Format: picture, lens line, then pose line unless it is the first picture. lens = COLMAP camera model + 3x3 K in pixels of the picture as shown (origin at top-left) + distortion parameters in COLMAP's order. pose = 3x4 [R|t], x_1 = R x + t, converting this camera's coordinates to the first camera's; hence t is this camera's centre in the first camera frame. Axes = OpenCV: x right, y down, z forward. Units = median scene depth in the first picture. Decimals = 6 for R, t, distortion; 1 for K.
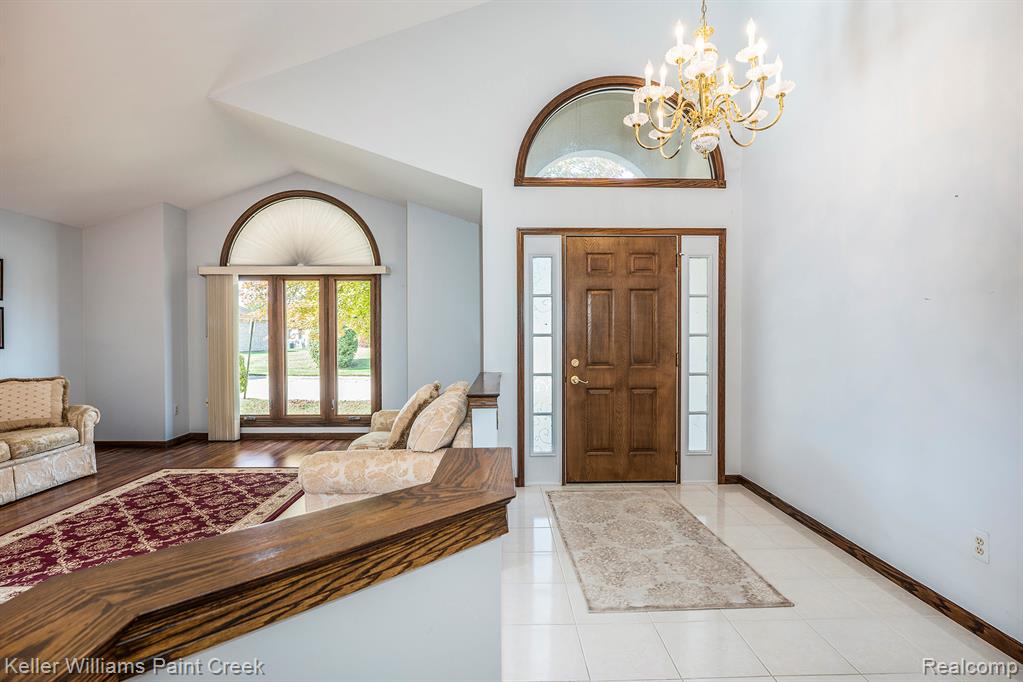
lens RADIAL K [[474.4, 0, 511.5], [0, 474.4, 341.0], [0, 0, 1]] dist [-0.000573, -0.000003]
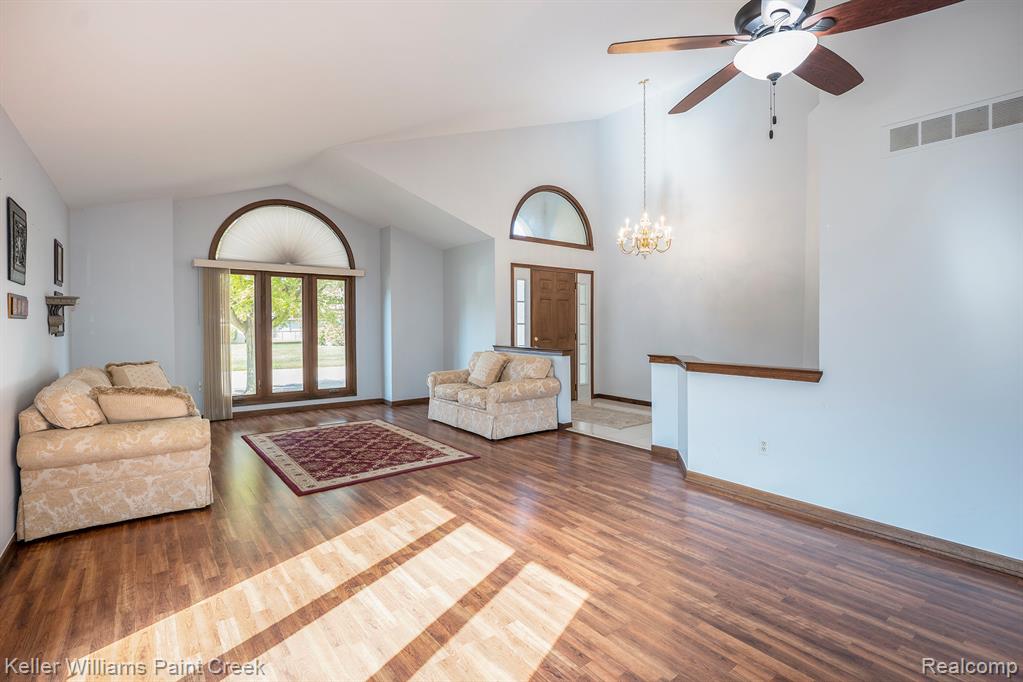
lens RADIAL K [[478.6, 0, 505.8], [0, 478.6, 321.7], [0, 0, 1]] dist [-0.003987, -0.000597]
pose [[0.803274, 0.005622, 0.595582, -0.731061], [0.008030, 0.999762, -0.020267, 0.011185], [-0.595555, 0.021063, 0.803038, -0.279689]]
